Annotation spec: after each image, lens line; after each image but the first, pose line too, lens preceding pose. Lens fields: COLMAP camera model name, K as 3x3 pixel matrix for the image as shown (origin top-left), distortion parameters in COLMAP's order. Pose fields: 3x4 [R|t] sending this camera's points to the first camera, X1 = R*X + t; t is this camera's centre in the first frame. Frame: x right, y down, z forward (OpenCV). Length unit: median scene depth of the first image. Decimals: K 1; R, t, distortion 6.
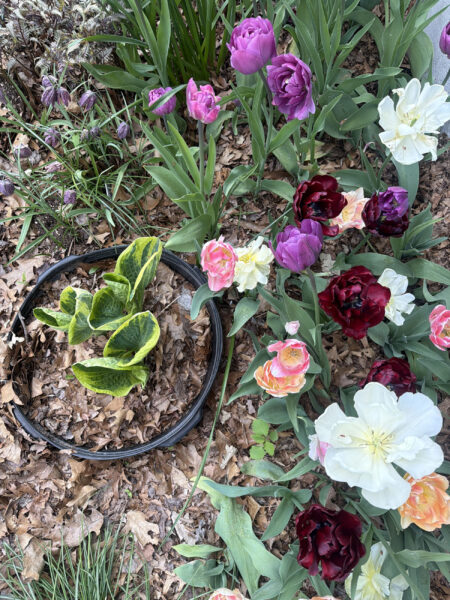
lens RADIAL K [[421.6, 0, 225.5], [0, 421.6, 301.0], [0, 0, 1]] dist [0.002333, -0.013745]
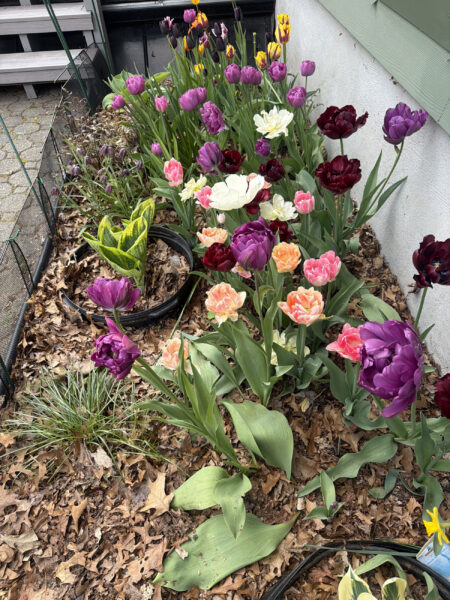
lens RADIAL K [[421.6, 0, 224.9], [0, 421.6, 300.2], [0, 0, 1]] dist [0.002333, -0.013745]
pose [[0.990904, -0.095337, -0.094971, 0.237816], [0.033721, 0.859145, -0.510621, 0.992985], [0.130275, 0.502774, 0.854545, -0.261008]]
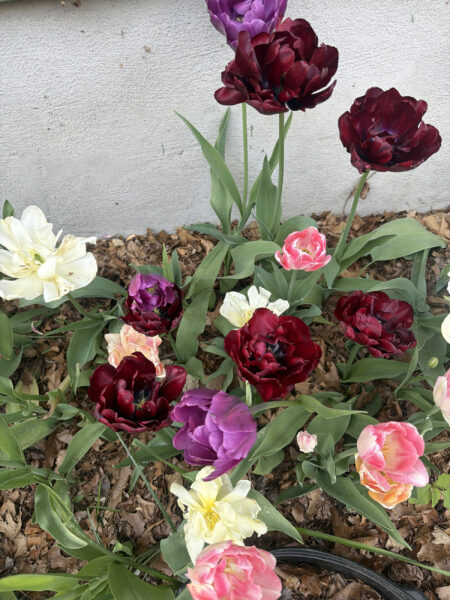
lens RADIAL K [[421.6, 0, 224.6], [0, 421.6, 299.1], [0, 0, 1]] dist [0.002333, -0.013745]
pose [[0.028559, -0.895978, 0.443179, 0.045260], [0.988766, 0.090398, 0.119041, -0.131196], [-0.146721, 0.434801, 0.888494, 0.232962]]
